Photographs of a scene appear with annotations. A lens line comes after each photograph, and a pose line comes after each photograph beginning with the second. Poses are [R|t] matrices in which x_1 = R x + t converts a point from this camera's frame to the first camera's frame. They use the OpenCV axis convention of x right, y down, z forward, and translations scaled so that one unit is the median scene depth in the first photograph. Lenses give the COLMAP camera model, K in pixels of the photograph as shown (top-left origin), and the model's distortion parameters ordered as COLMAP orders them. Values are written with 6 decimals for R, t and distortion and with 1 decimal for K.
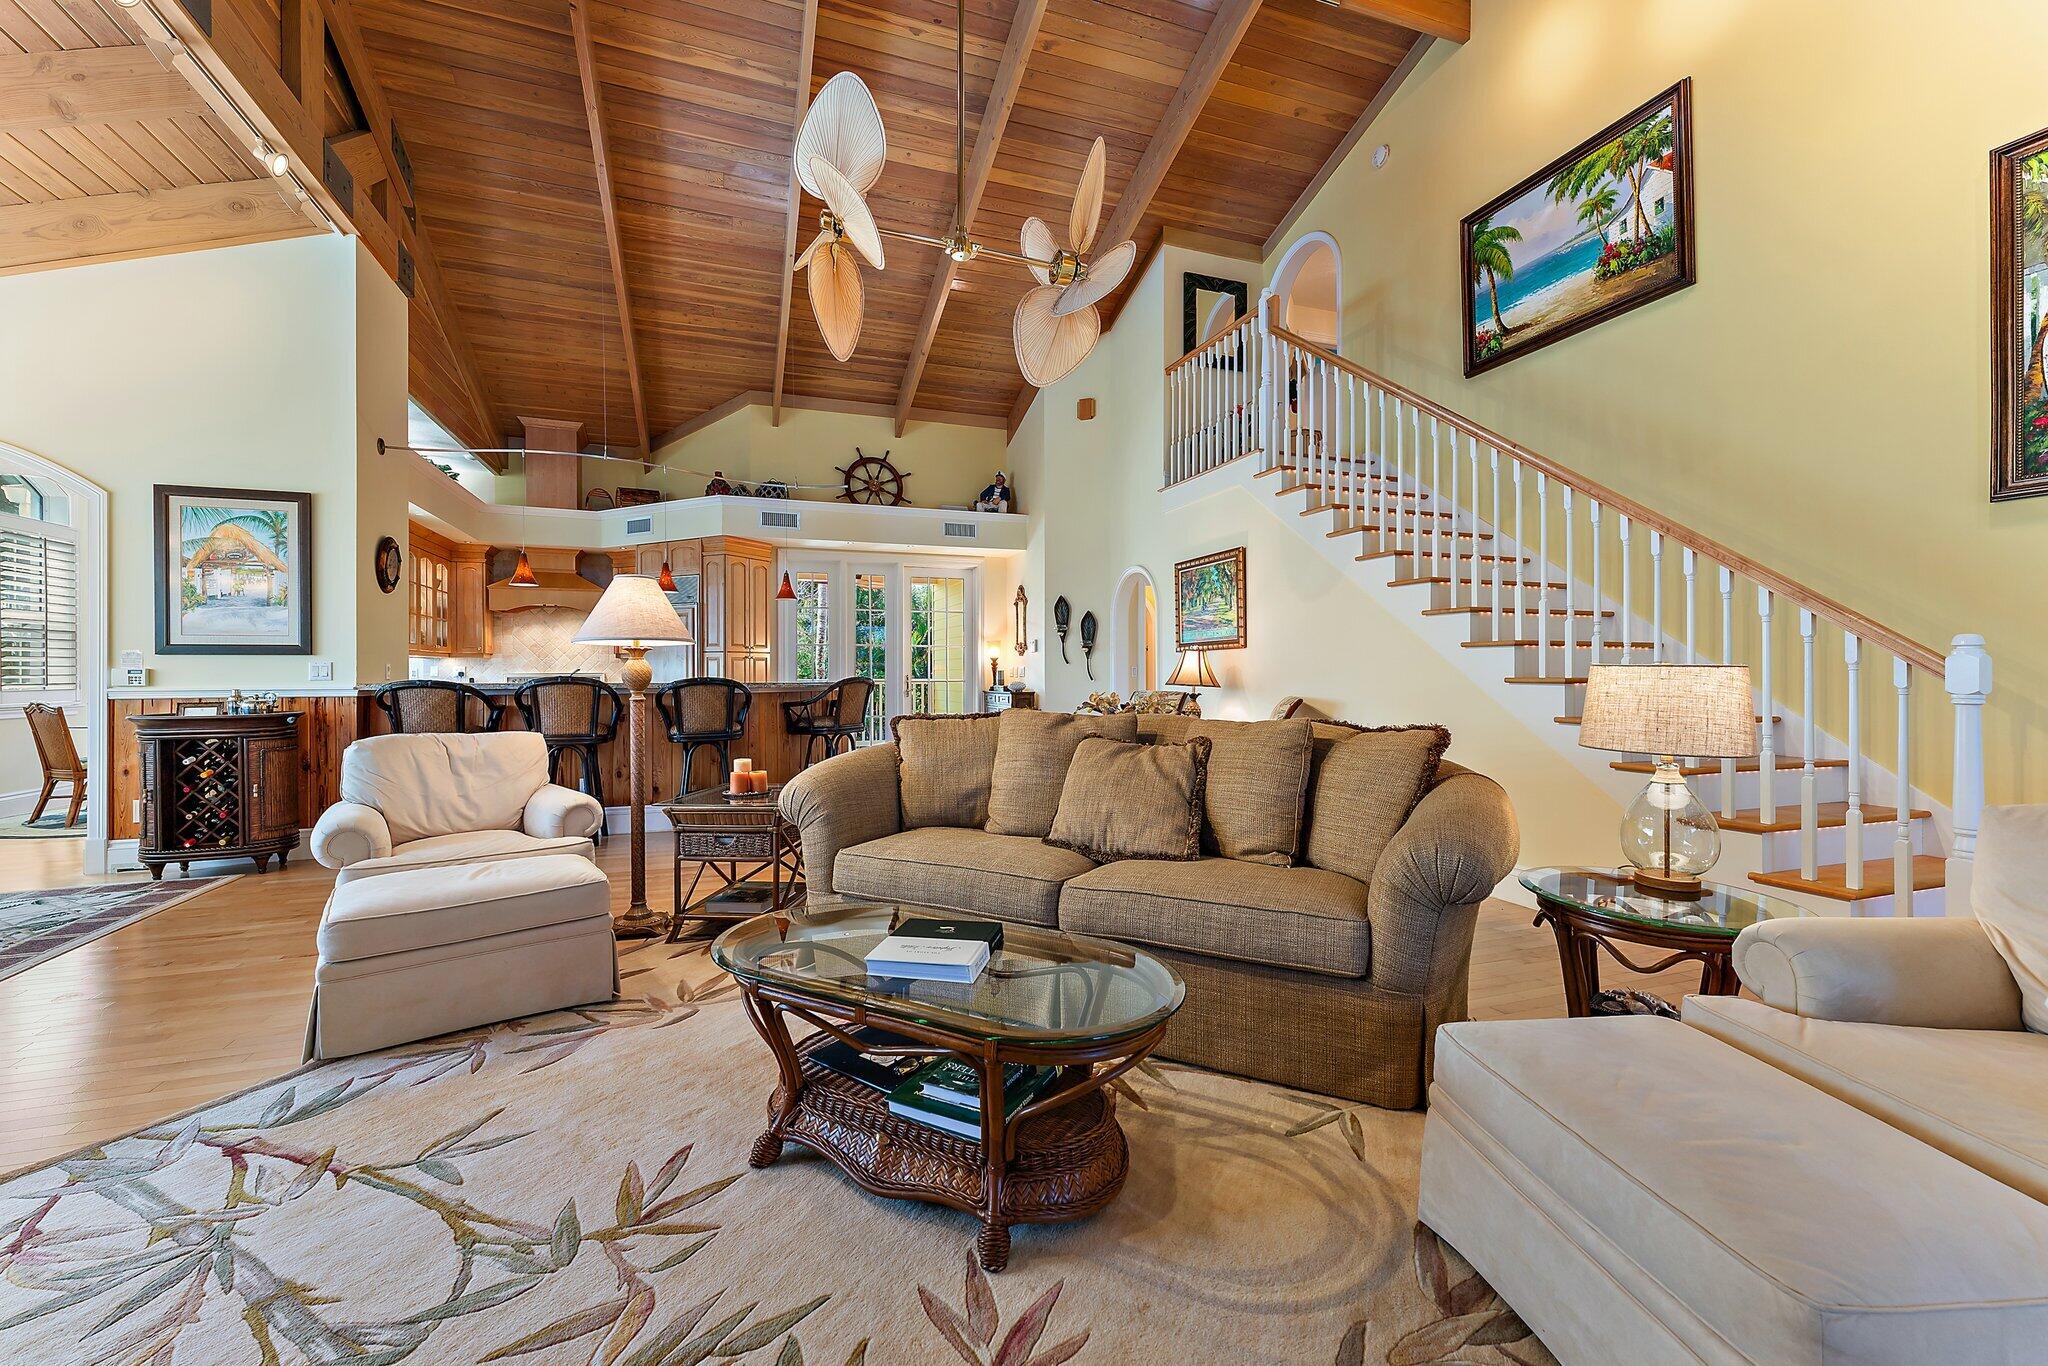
lens RADIAL K [[819.1, 0, 998.0], [0, 819.1, 676.9], [0, 0, 1]] dist [-0.000082, 0.001117]
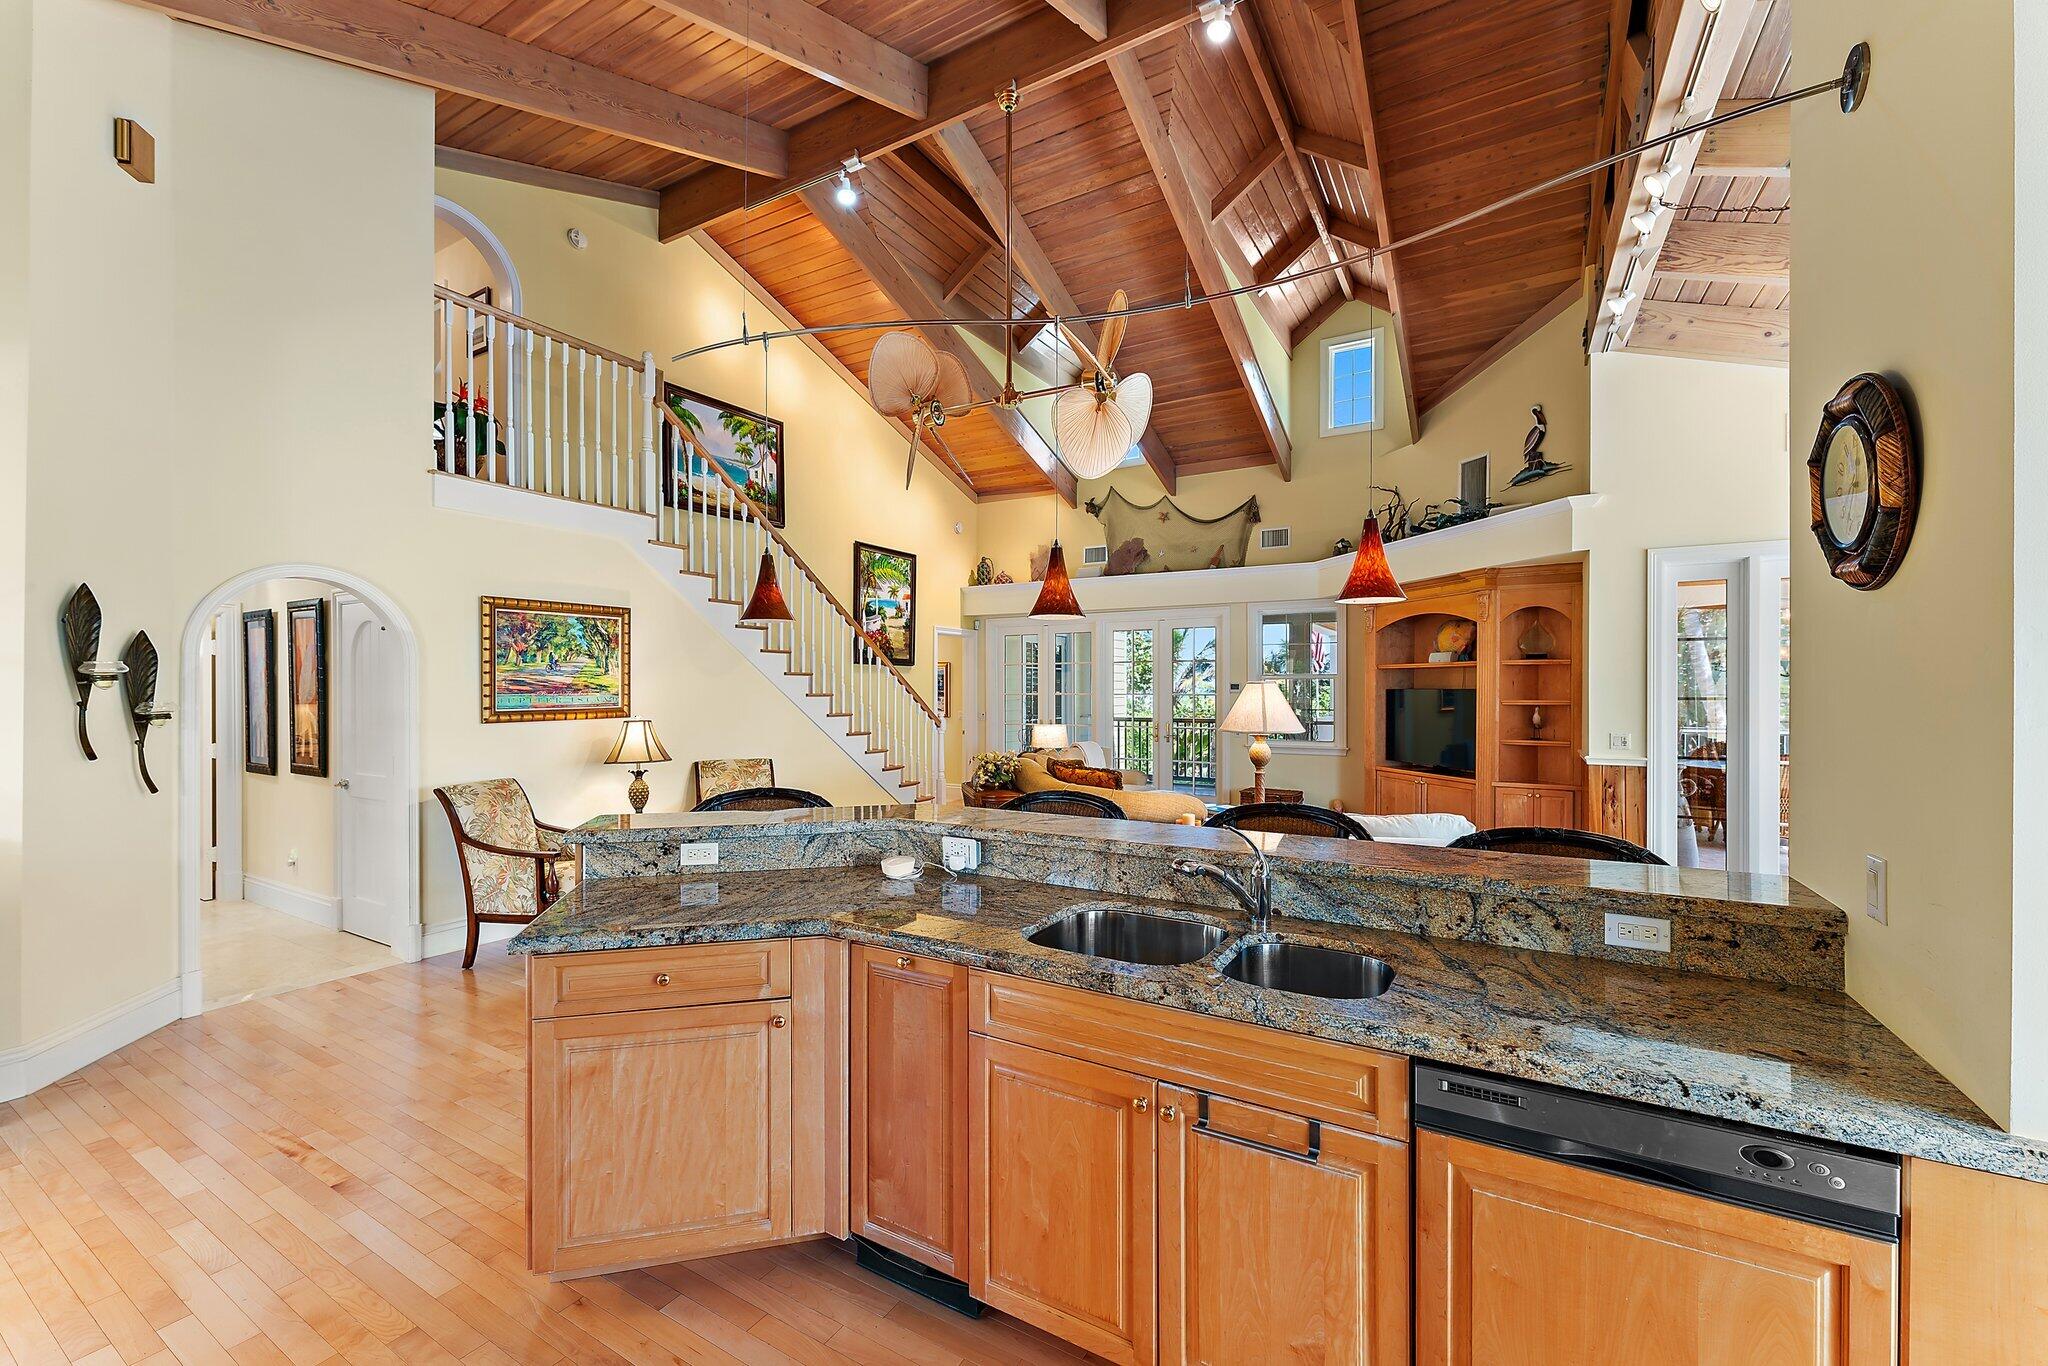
lens RADIAL K [[819.1, 0, 1010.3], [0, 819.1, 684.6], [0, 0, 1]] dist [-0.000082, 0.001117]
pose [[-0.648220, -0.005690, 0.761432, -0.588389], [-0.004392, 0.999983, 0.003734, -0.065839], [-0.761441, -0.000924, -0.648234, 1.083034]]
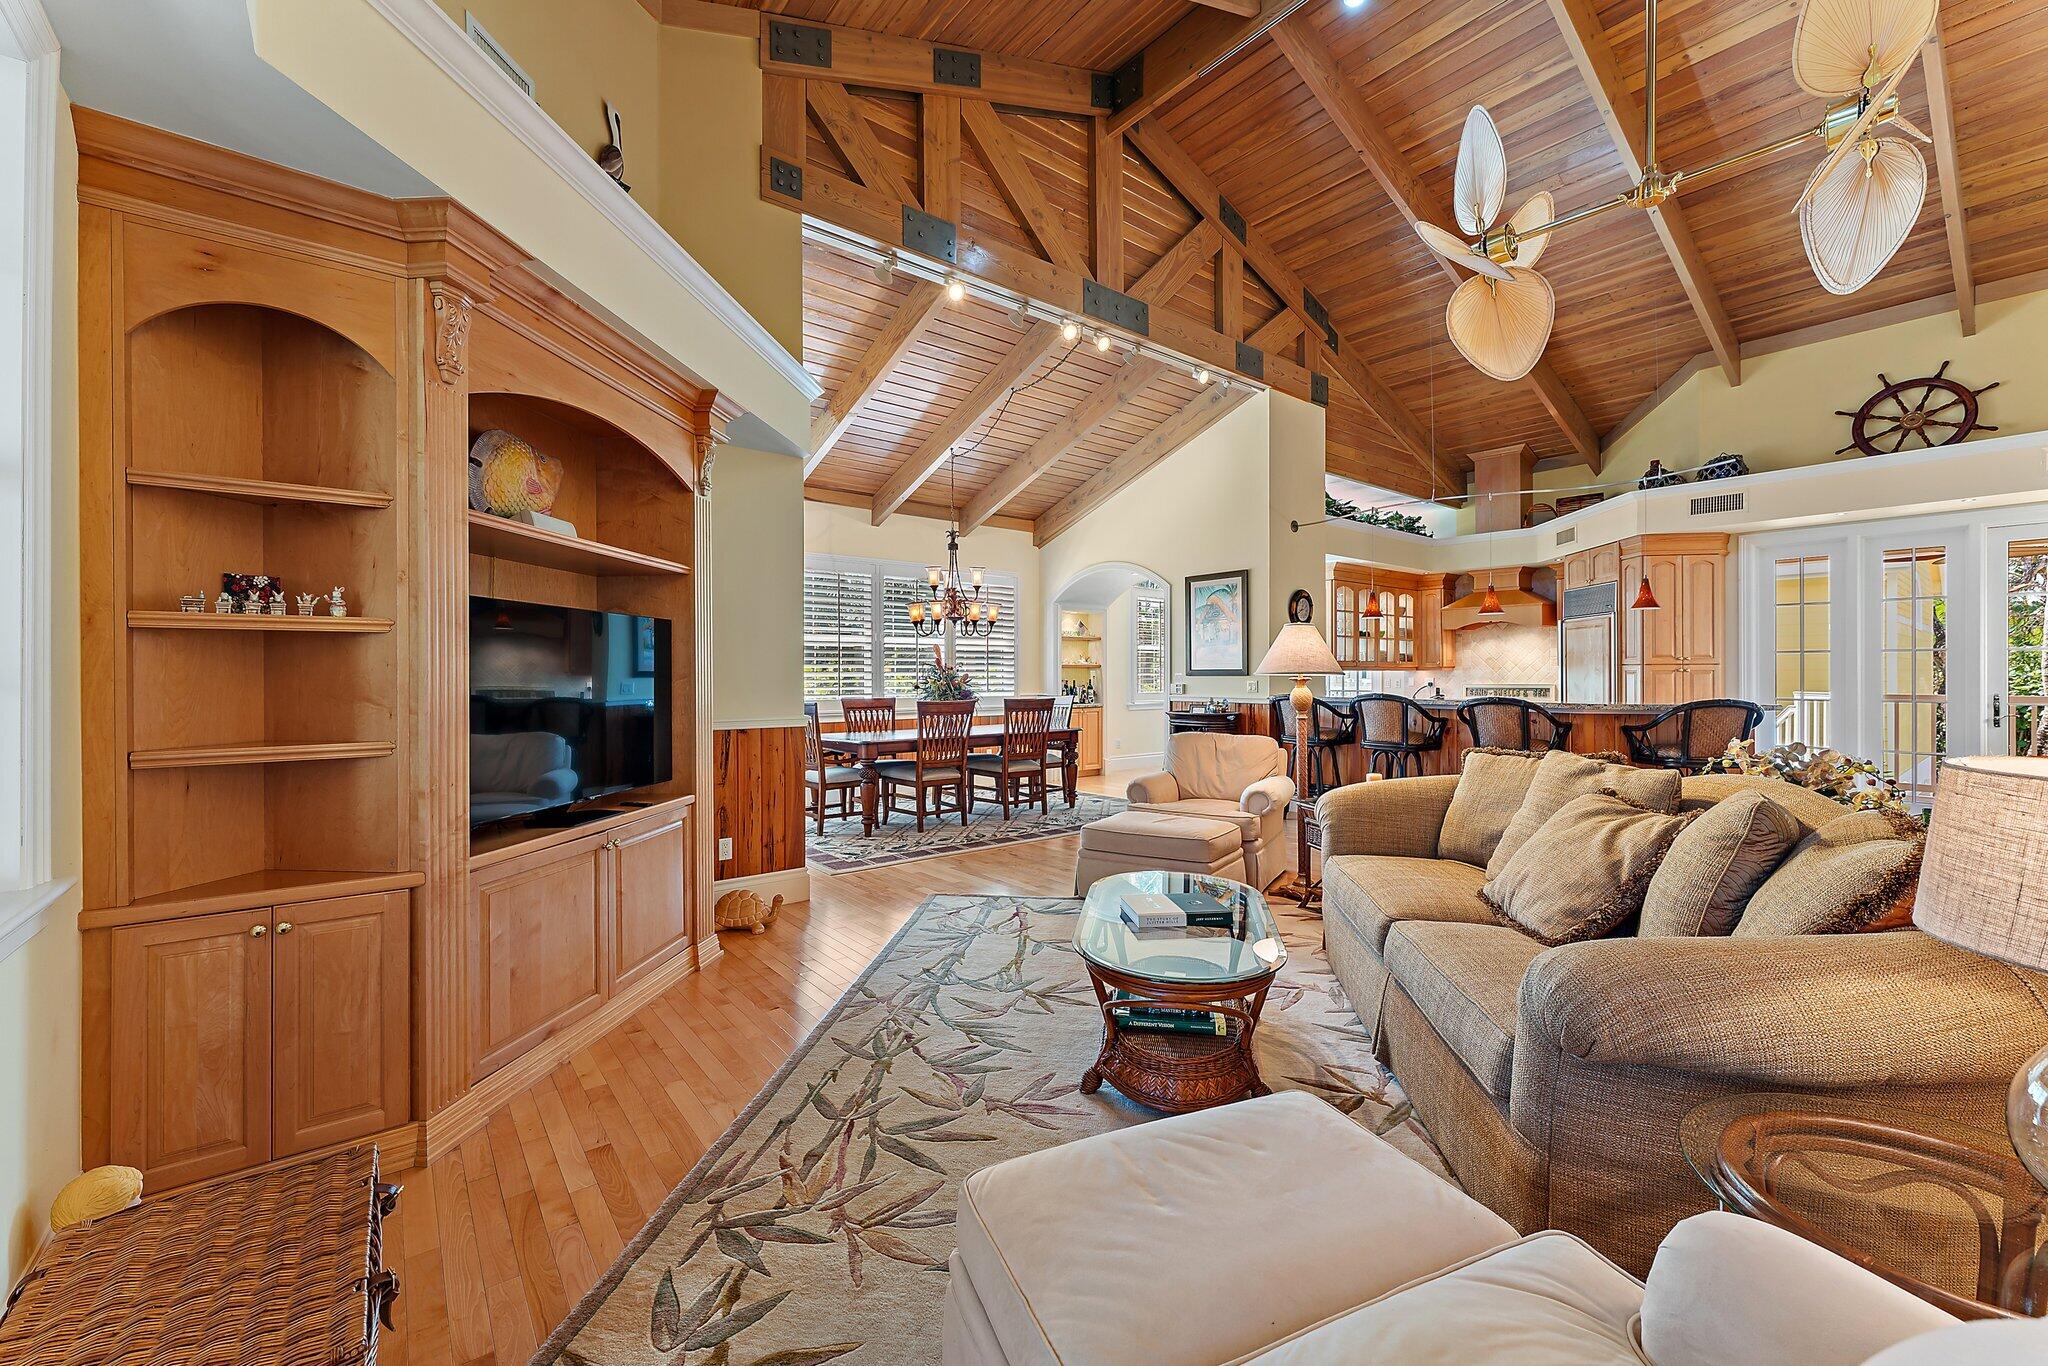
lens RADIAL K [[819.1, 0, 1024.5], [0, 819.1, 675.3], [0, 0, 1]] dist [-0.000082, 0.001117]
pose [[0.327813, 0.004098, -0.944734, 0.329316], [-0.004036, 0.999988, 0.002937, -0.021716], [0.944734, 0.002851, 0.327825, 0.080710]]
